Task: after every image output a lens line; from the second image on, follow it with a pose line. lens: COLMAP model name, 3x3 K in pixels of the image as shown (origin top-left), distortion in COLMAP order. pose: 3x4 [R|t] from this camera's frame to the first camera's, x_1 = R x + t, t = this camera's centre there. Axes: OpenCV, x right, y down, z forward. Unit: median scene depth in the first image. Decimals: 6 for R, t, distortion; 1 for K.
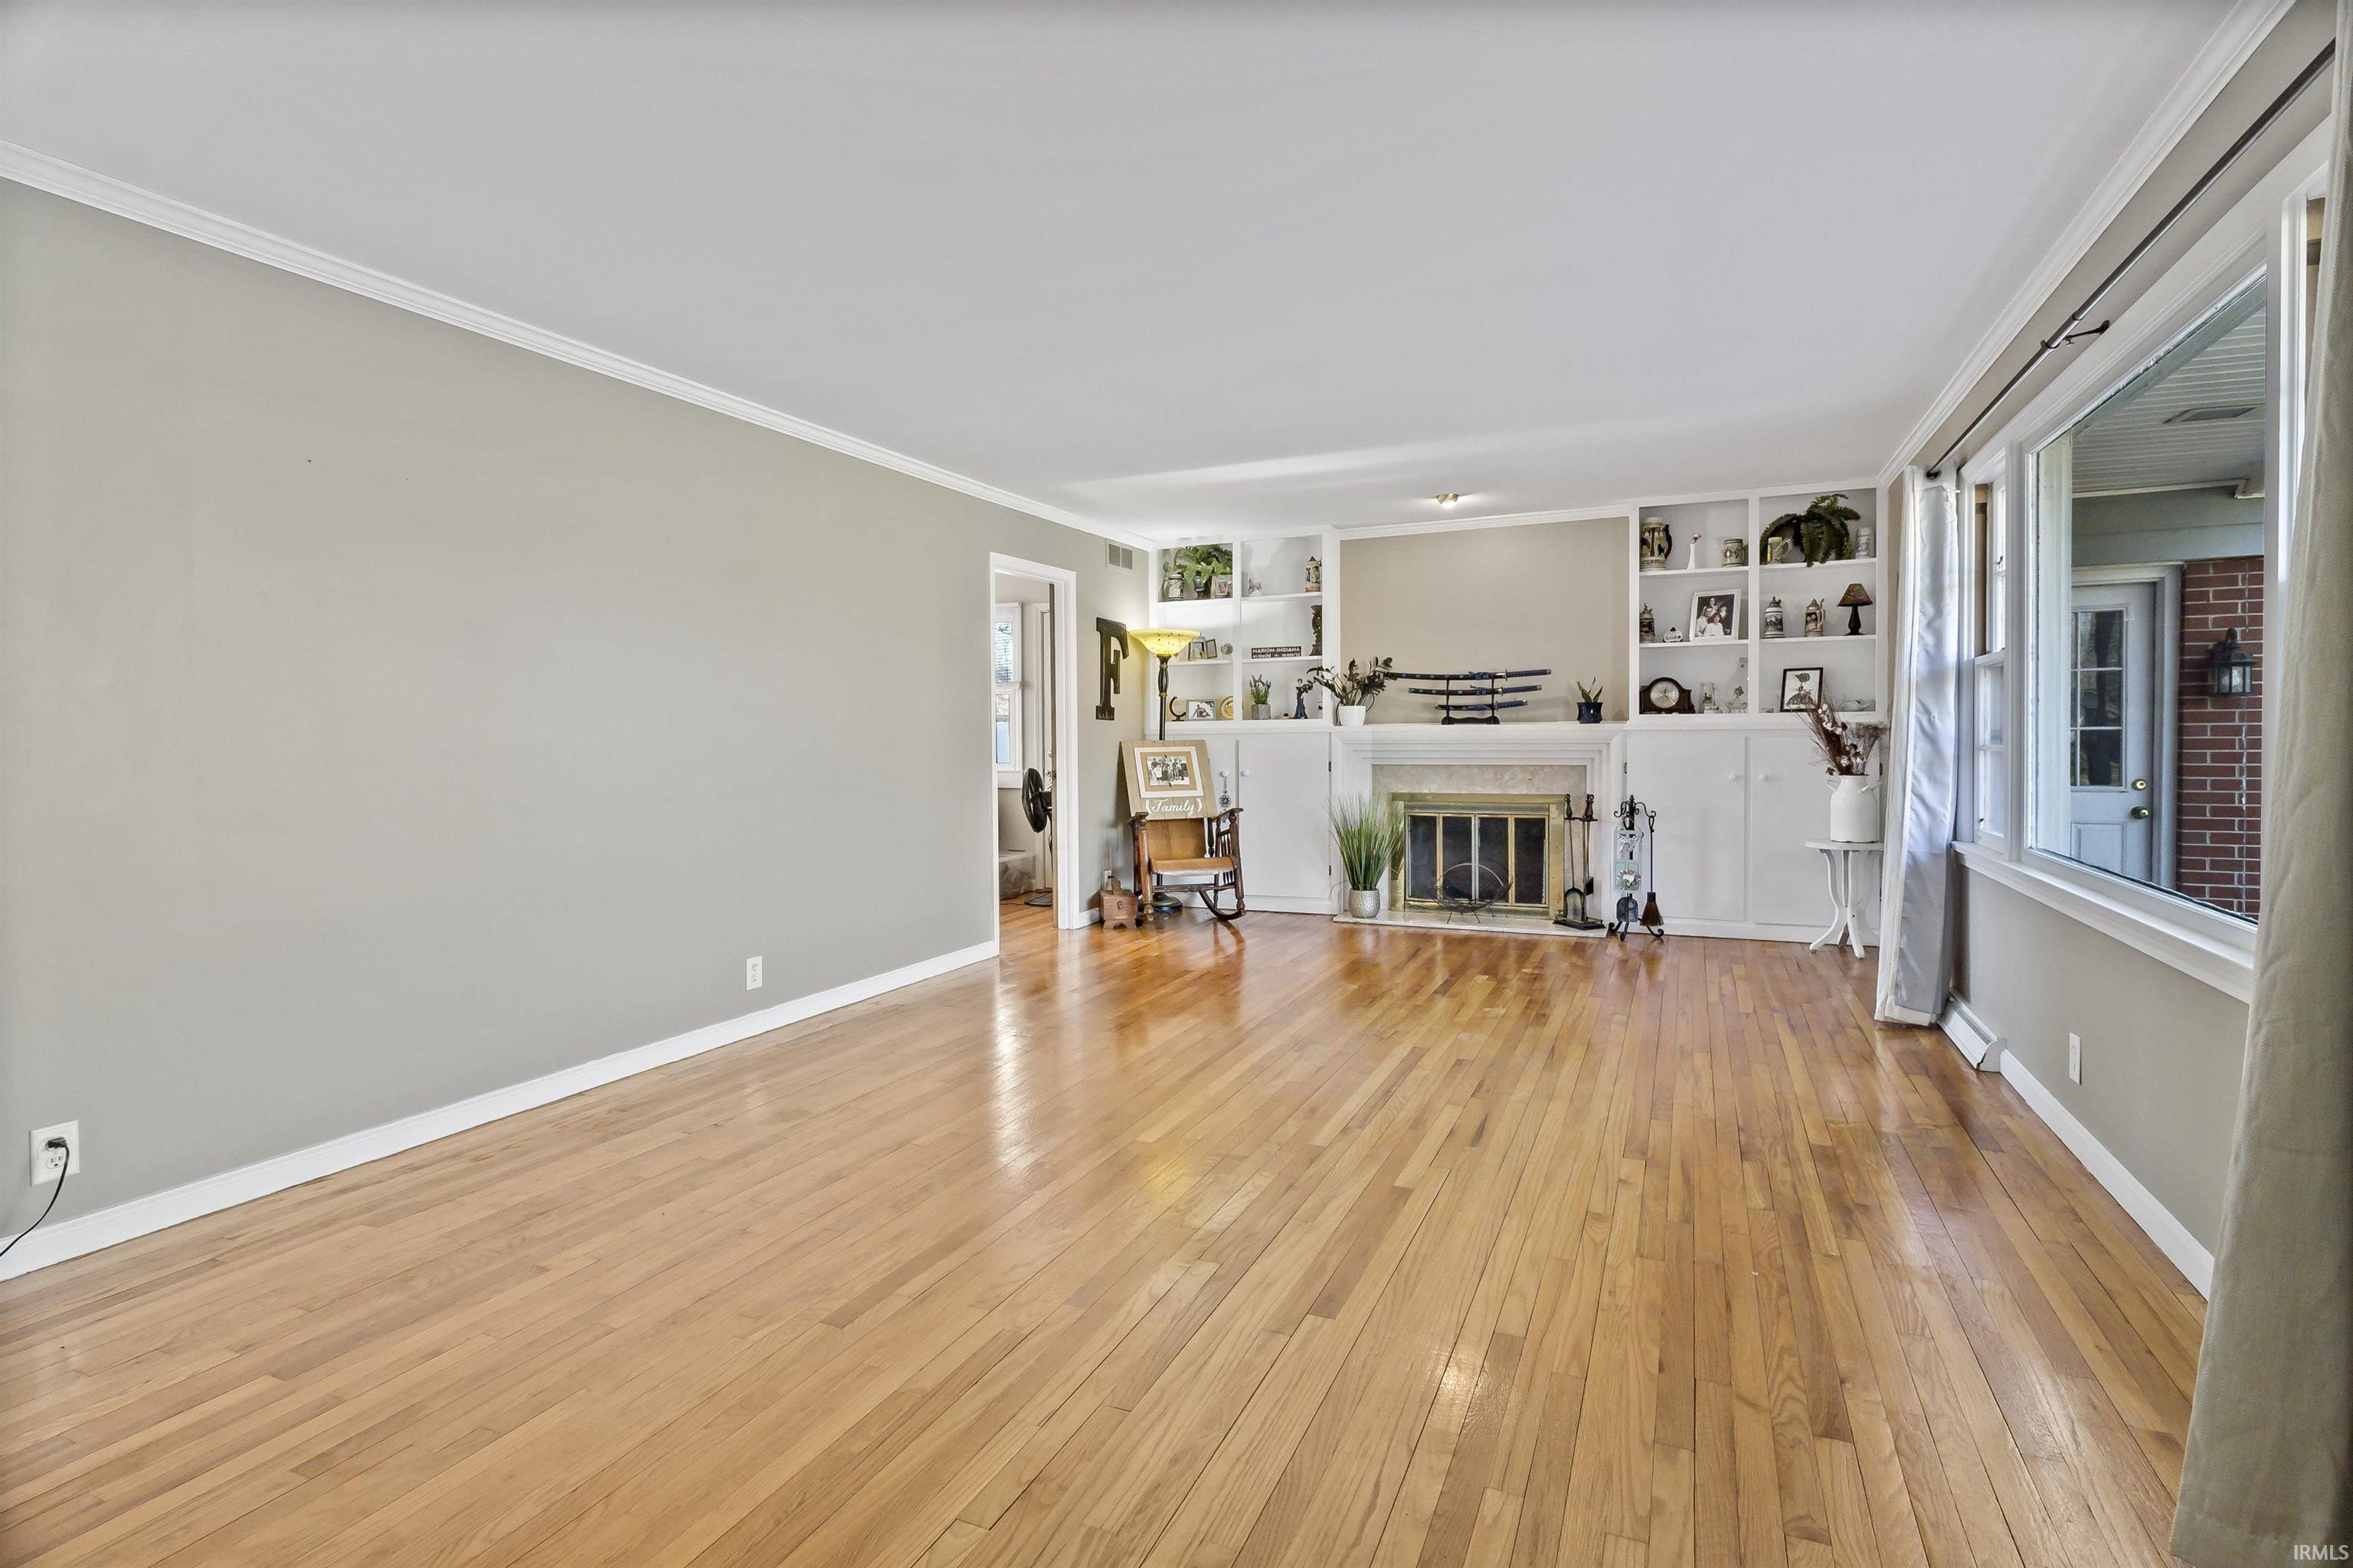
lens RADIAL K [[1128.4, 0, 1184.1], [0, 1128.4, 761.2], [0, 0, 1]] dist [0.001914, 0.002591]
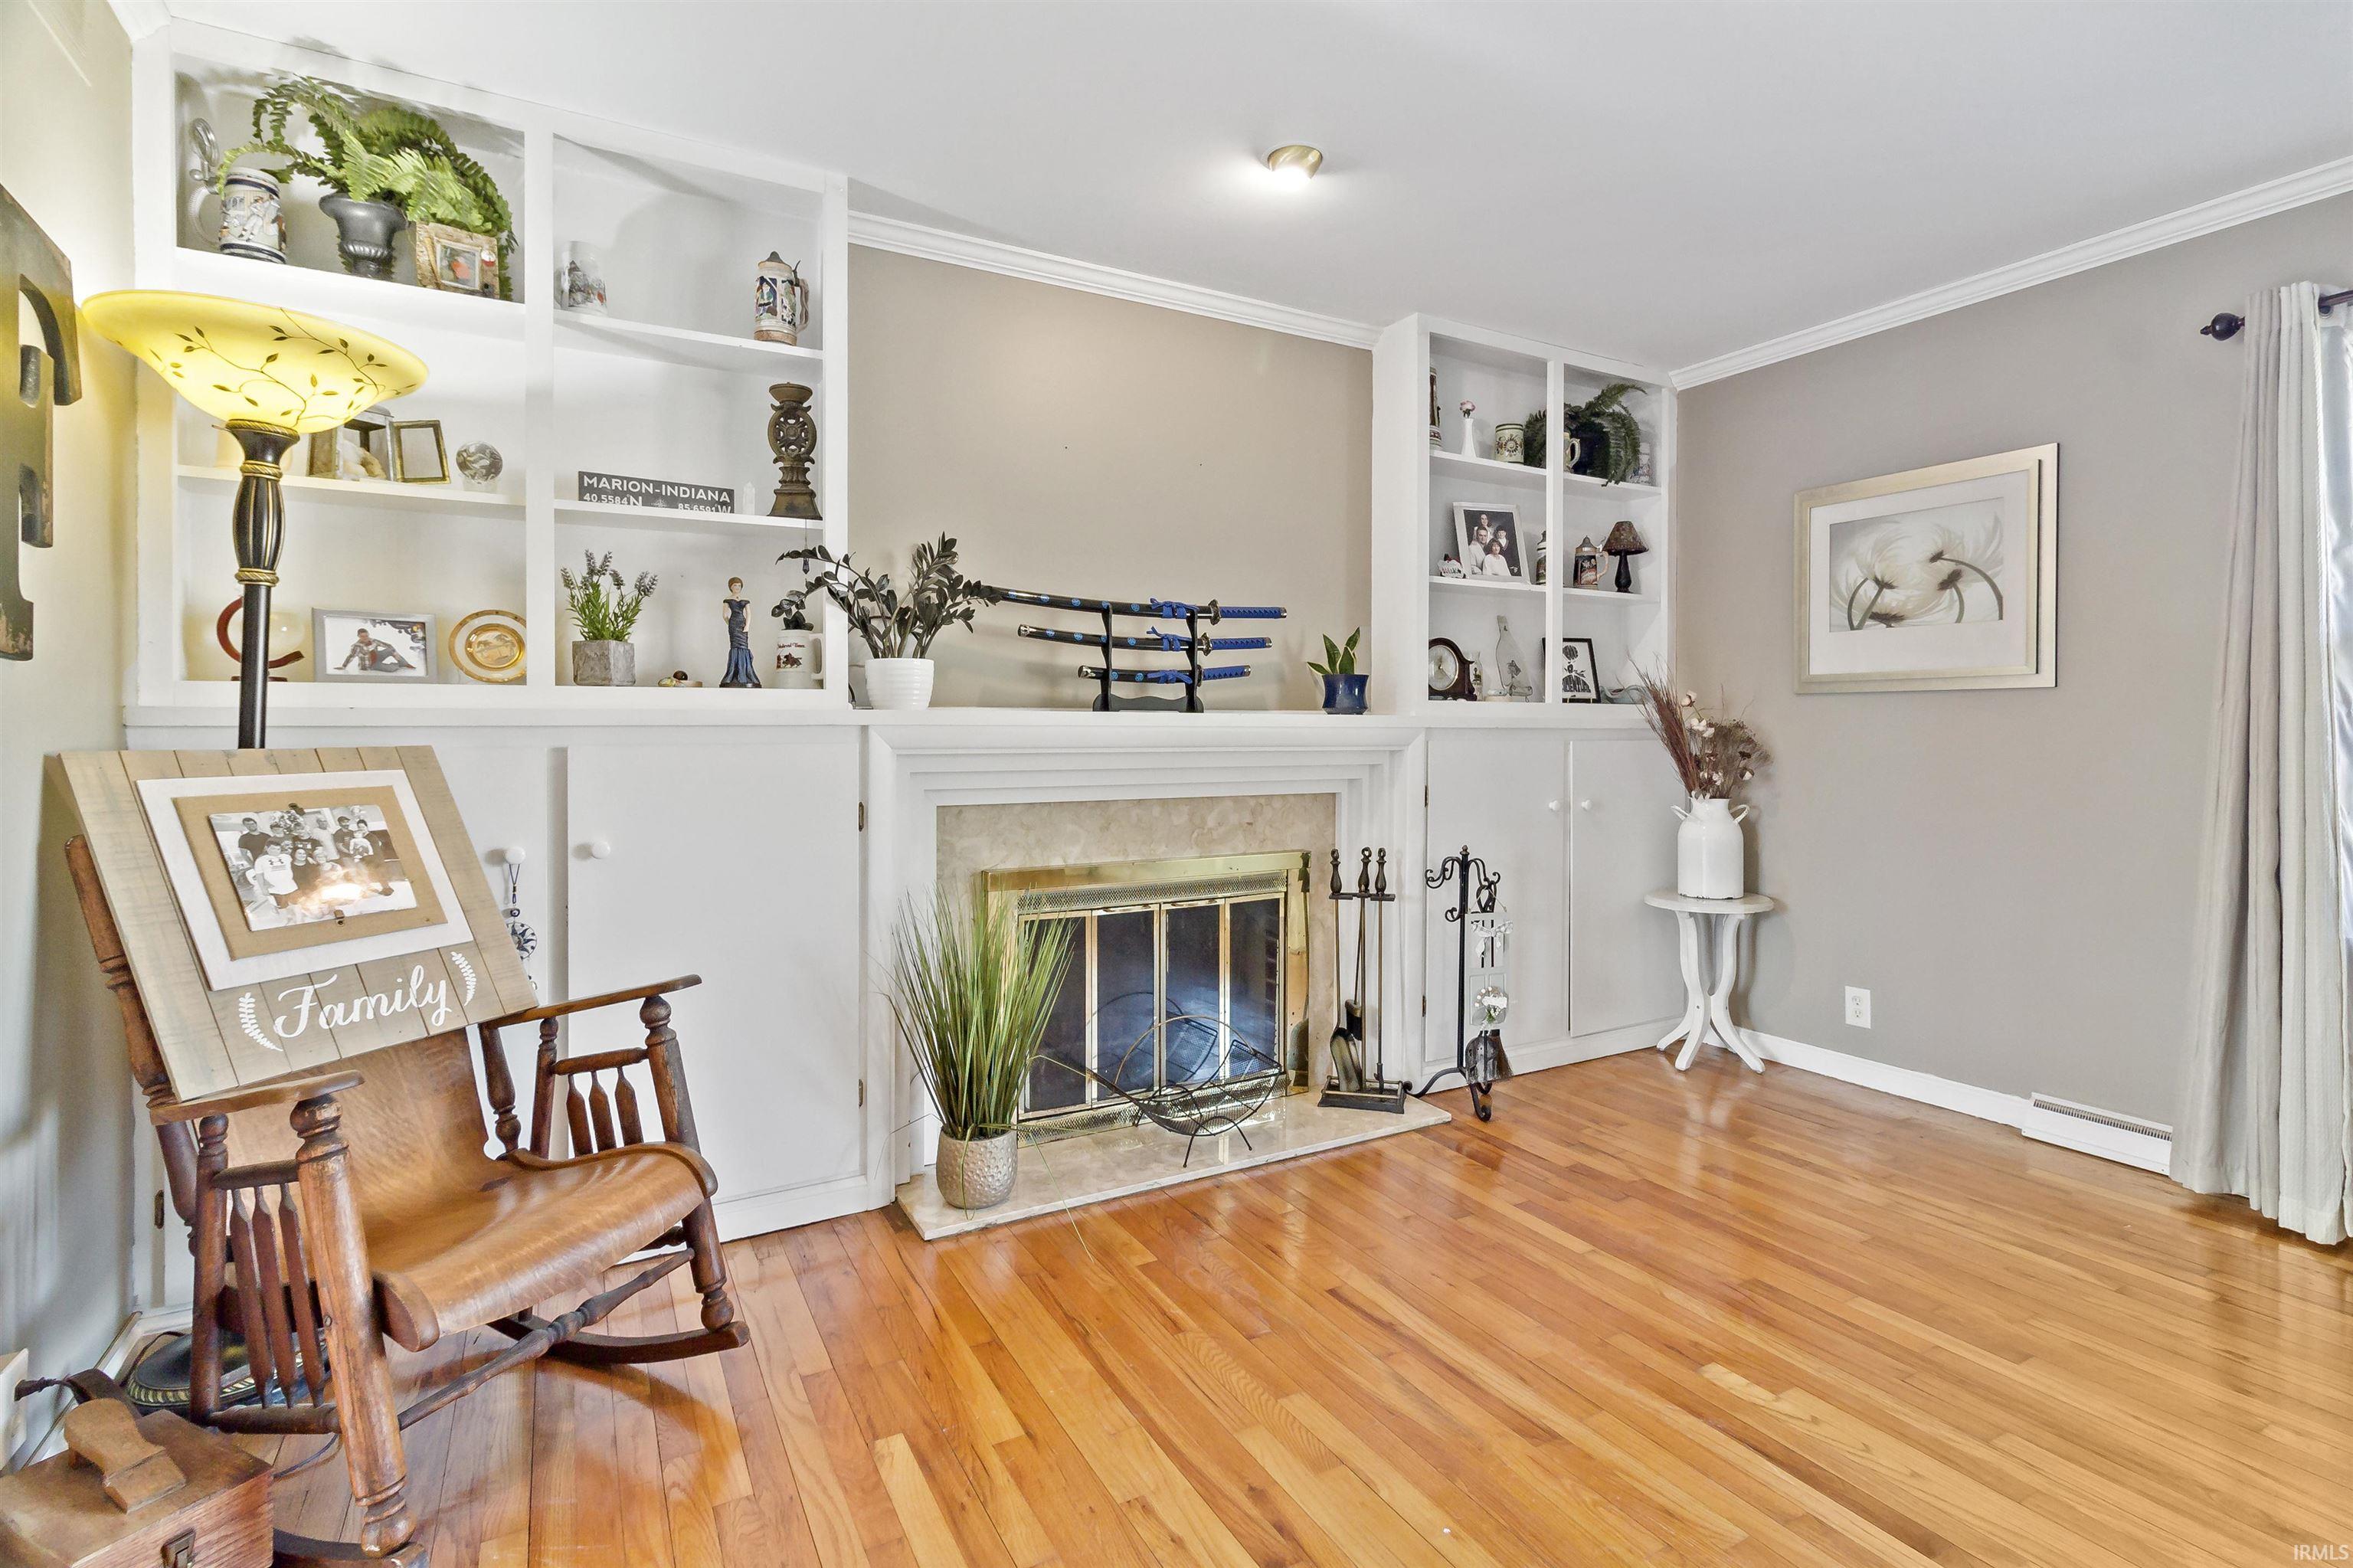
lens RADIAL K [[1128.4, 0, 1183.6], [0, 1128.4, 757.2], [0, 0, 1]] dist [0.001914, 0.002591]
pose [[0.588545, -0.009001, 0.808415, -0.113844], [0.014807, 0.999890, 0.000353, -0.014051], [-0.808329, 0.011763, 0.588613, 0.712672]]
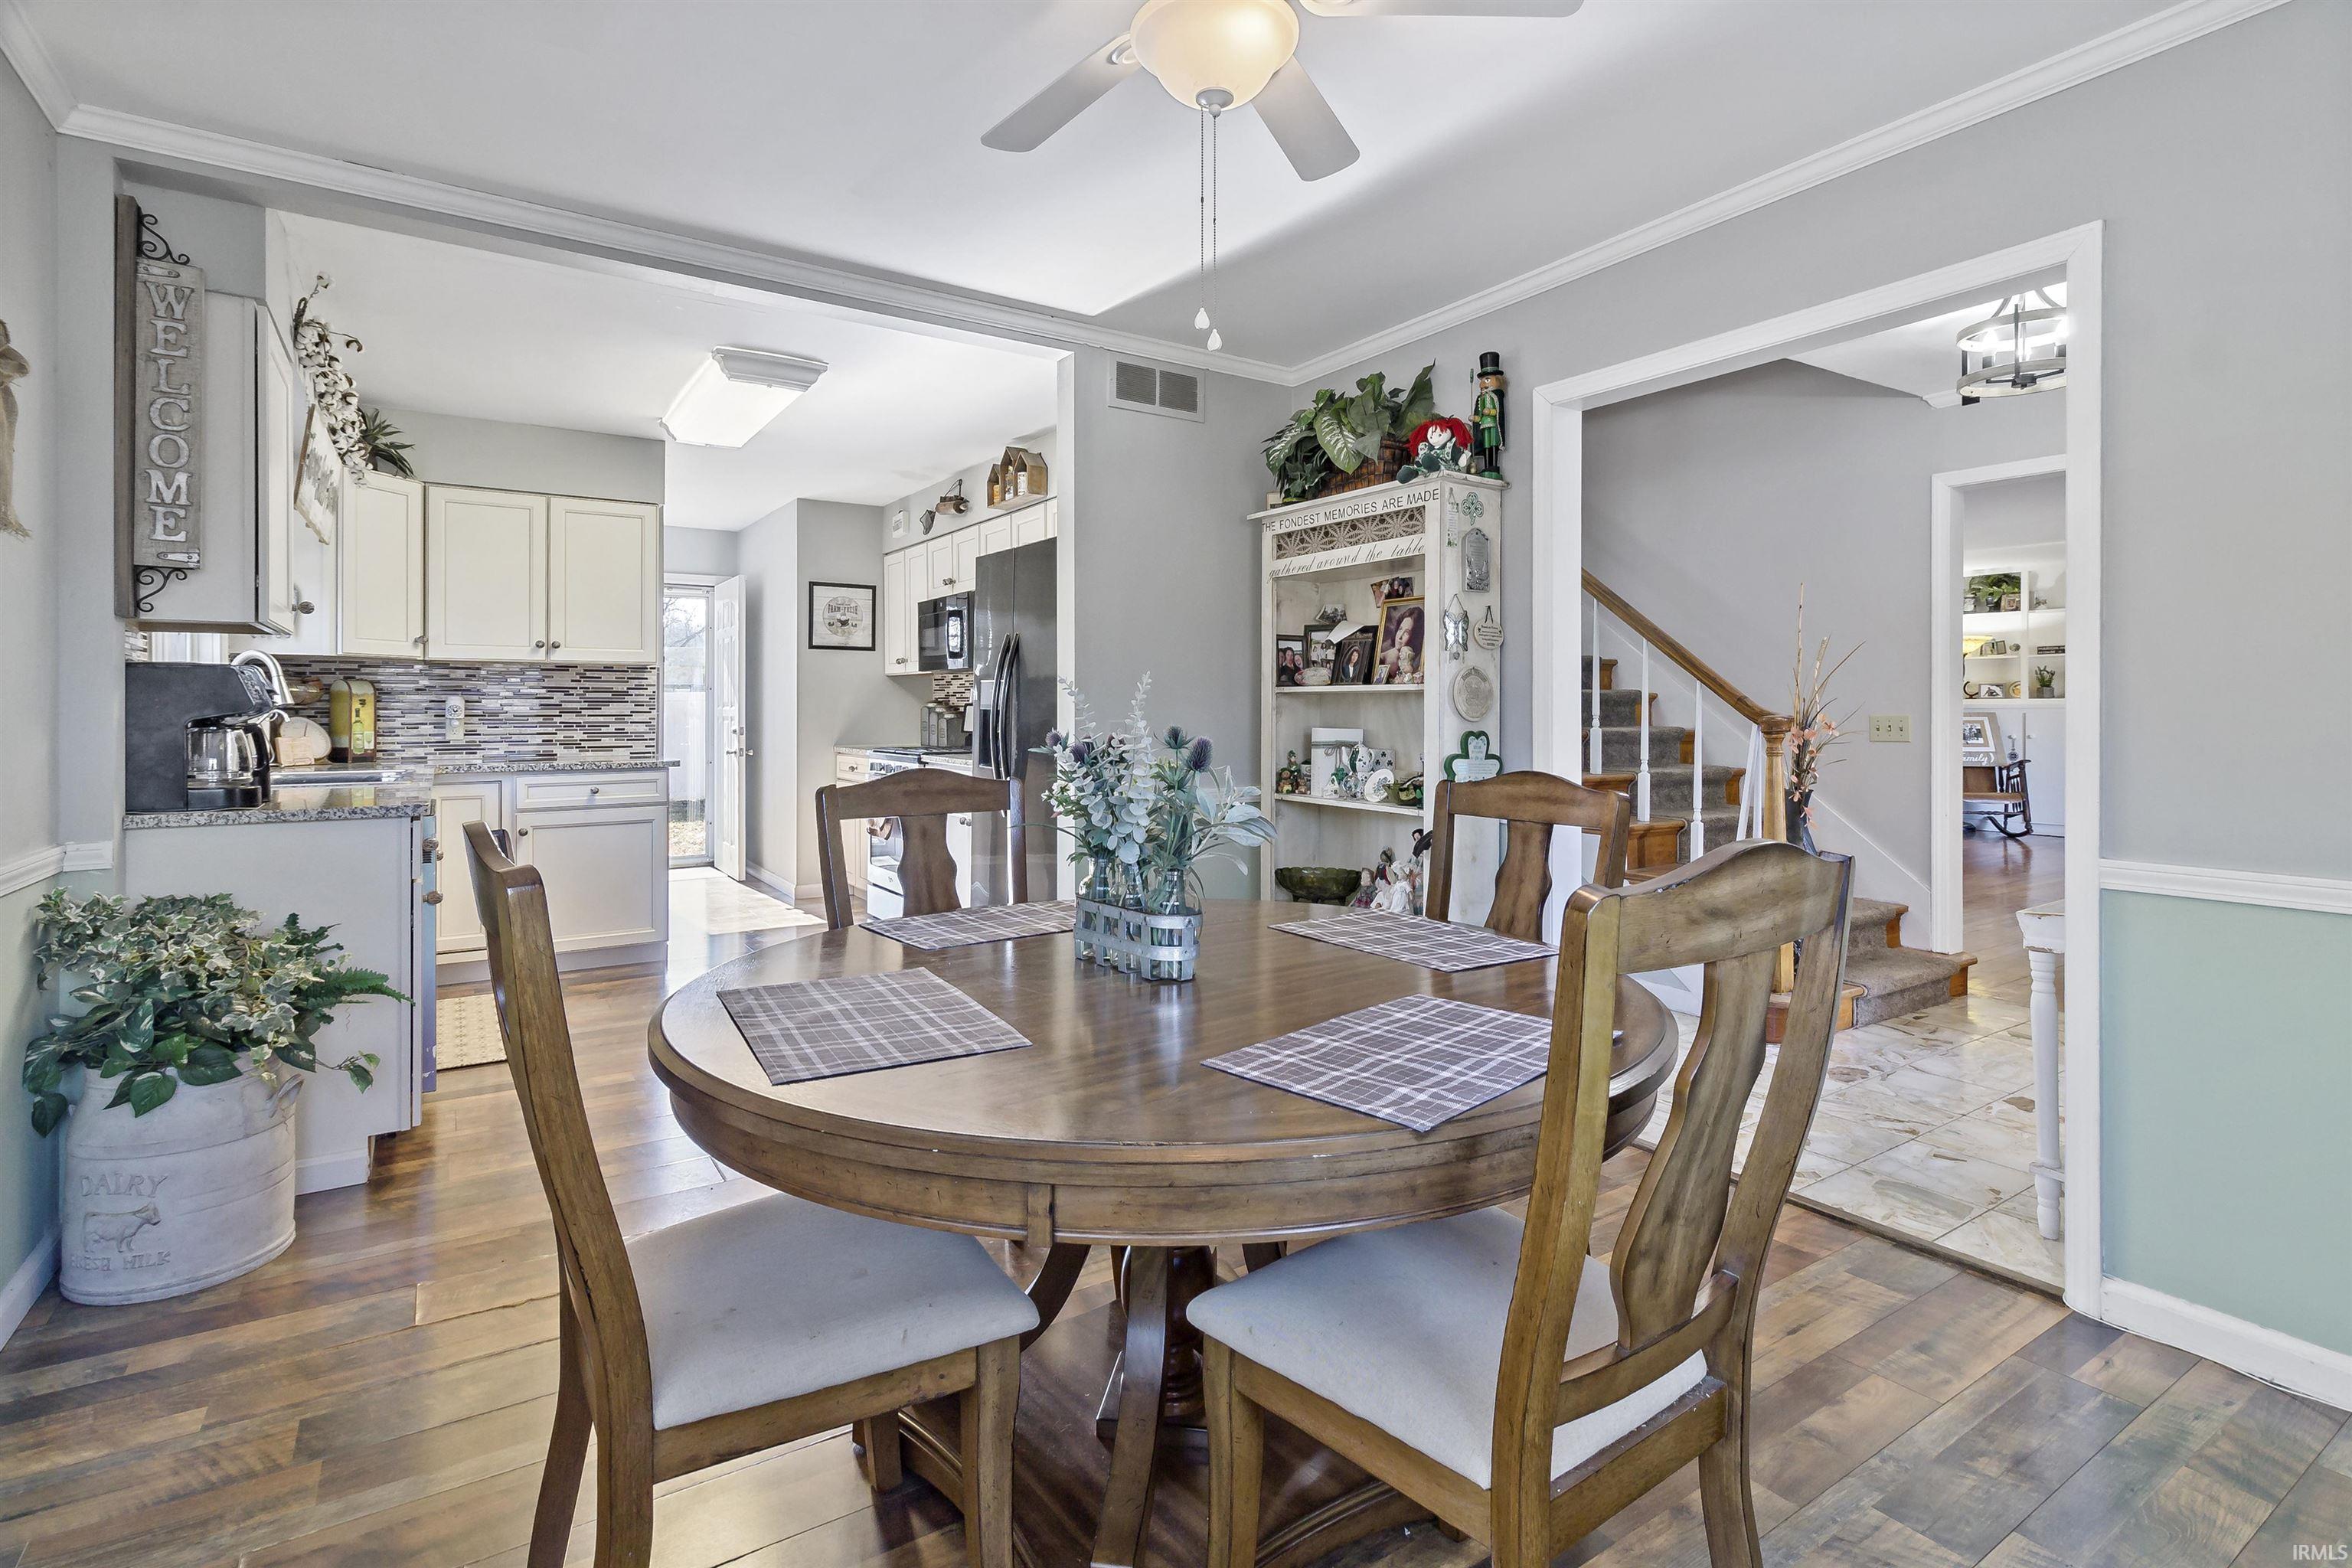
lens RADIAL K [[1127.9, 0, 1170.4], [0, 1127.9, 708.6], [0, 0, 1]] dist [0.001914, 0.002591]
pose [[0.834805, 0.006902, -0.550503, -0.070460], [-0.016624, 0.999781, -0.012676, 0.012483], [0.550295, 0.019734, 0.834737, -0.809705]]
